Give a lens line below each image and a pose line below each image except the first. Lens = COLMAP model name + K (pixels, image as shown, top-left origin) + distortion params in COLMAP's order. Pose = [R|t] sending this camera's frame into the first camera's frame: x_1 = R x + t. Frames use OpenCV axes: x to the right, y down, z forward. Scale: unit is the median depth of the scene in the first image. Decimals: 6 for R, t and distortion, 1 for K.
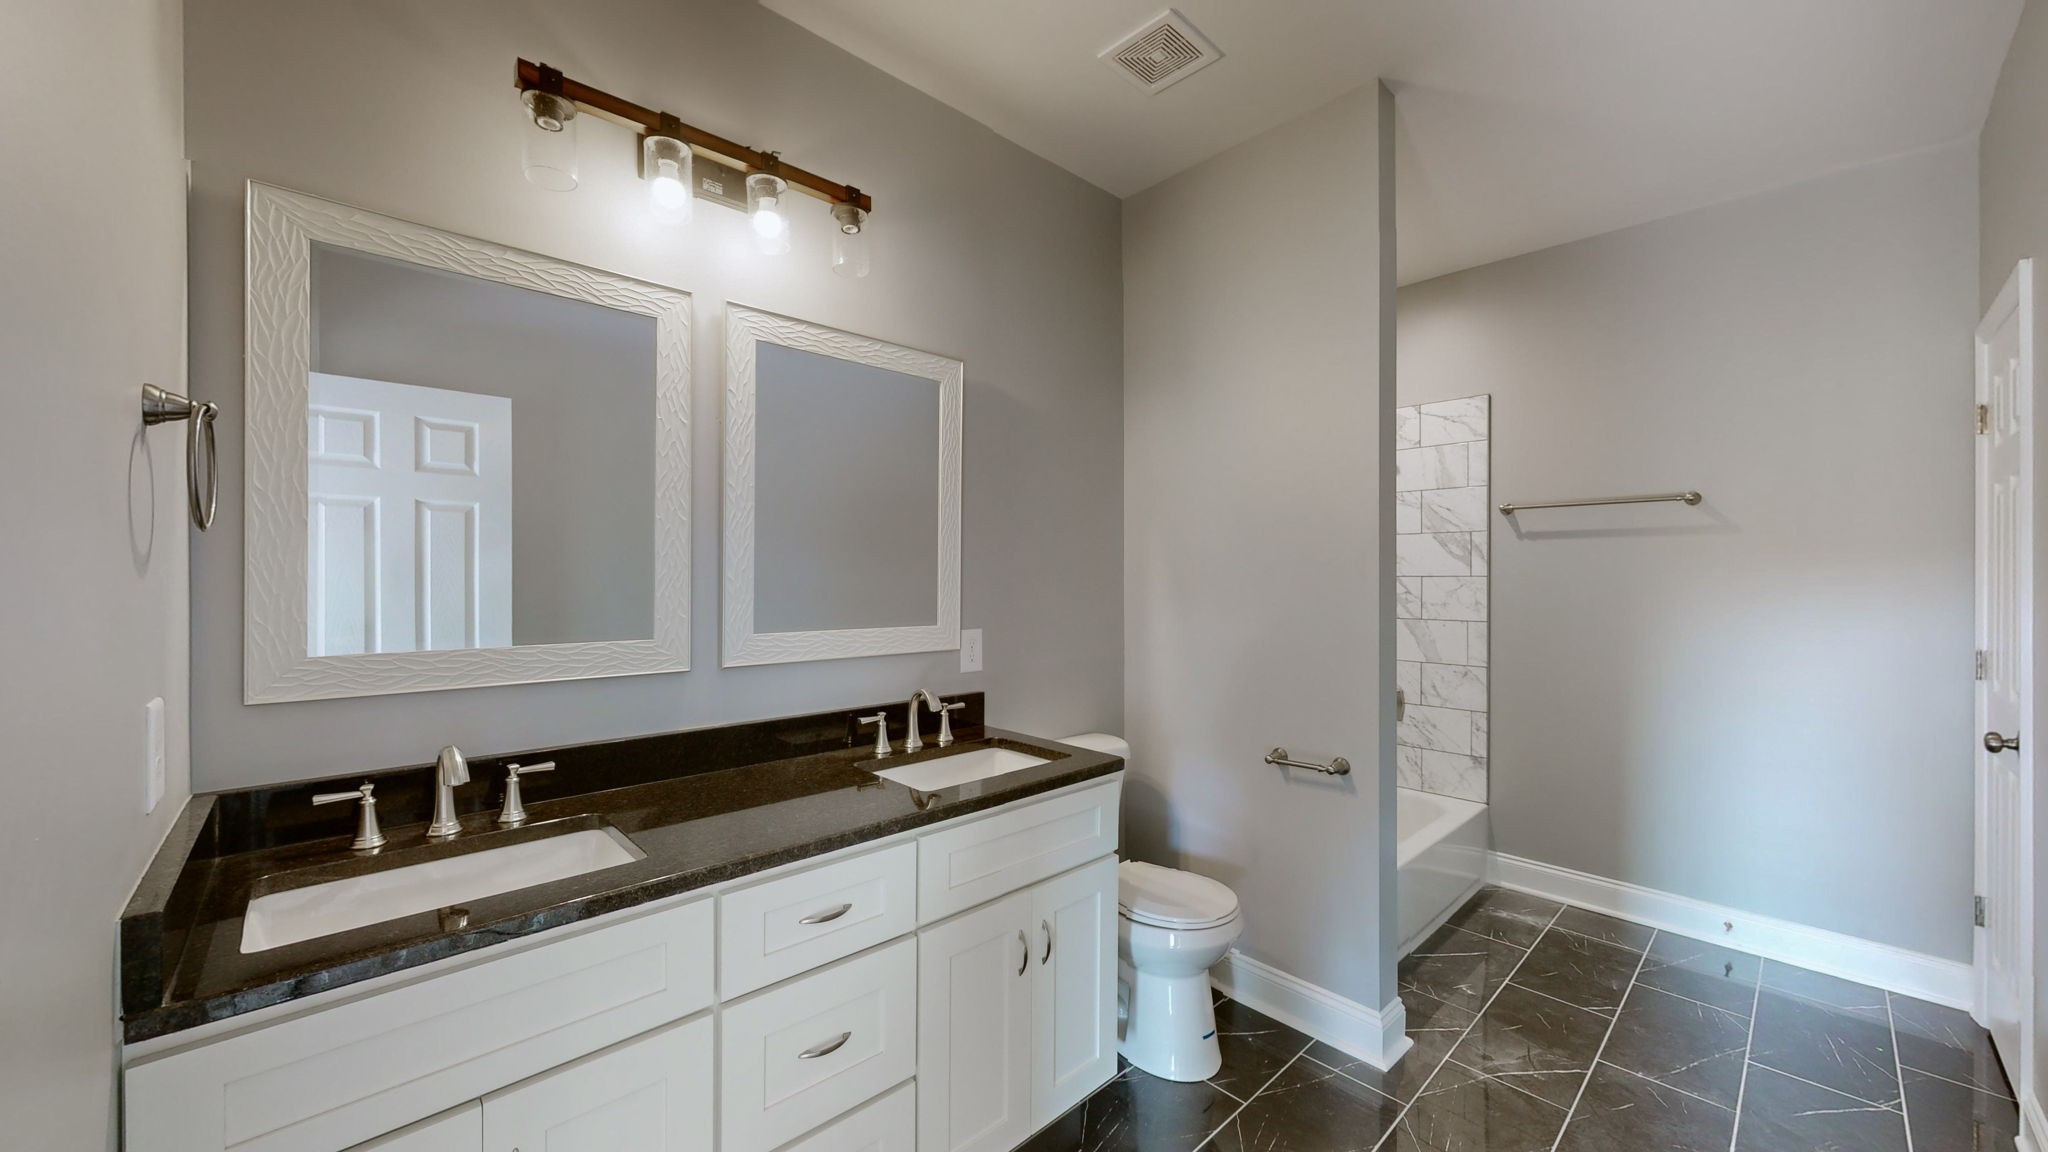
lens RADIAL K [[752.2, 0, 1029.8], [0, 752.2, 574.2], [0, 0, 1]] dist [-0.002459, -0.000252]
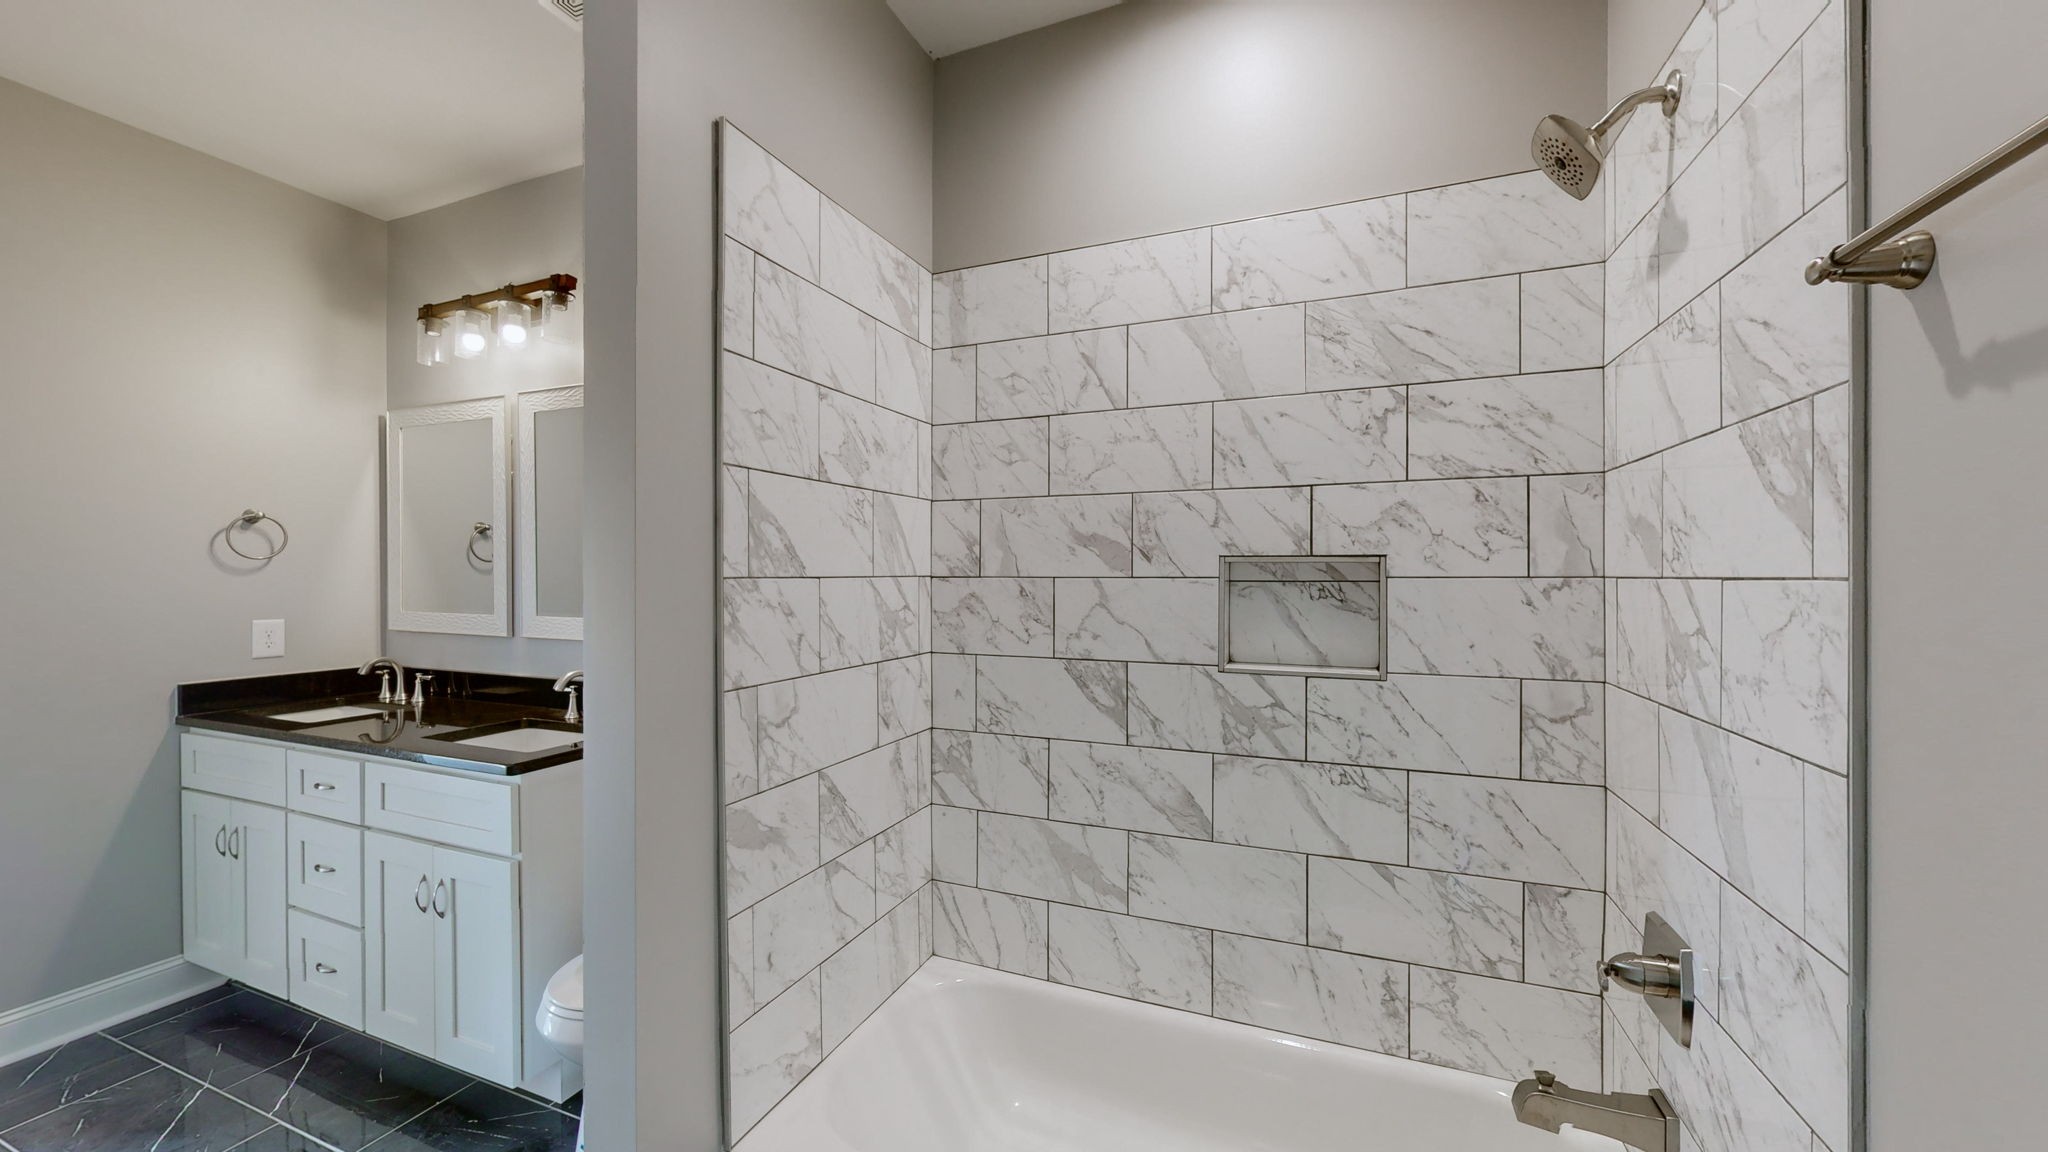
lens RADIAL K [[752.2, 0, 1024.4], [0, 752.2, 581.7], [0, 0, 1]] dist [-0.002459, -0.000252]
pose [[0.415349, 0.003883, -0.909654, 1.270989], [-0.000414, 0.999992, 0.004079, 0.006593], [0.909662, -0.001317, 0.415347, 1.193022]]
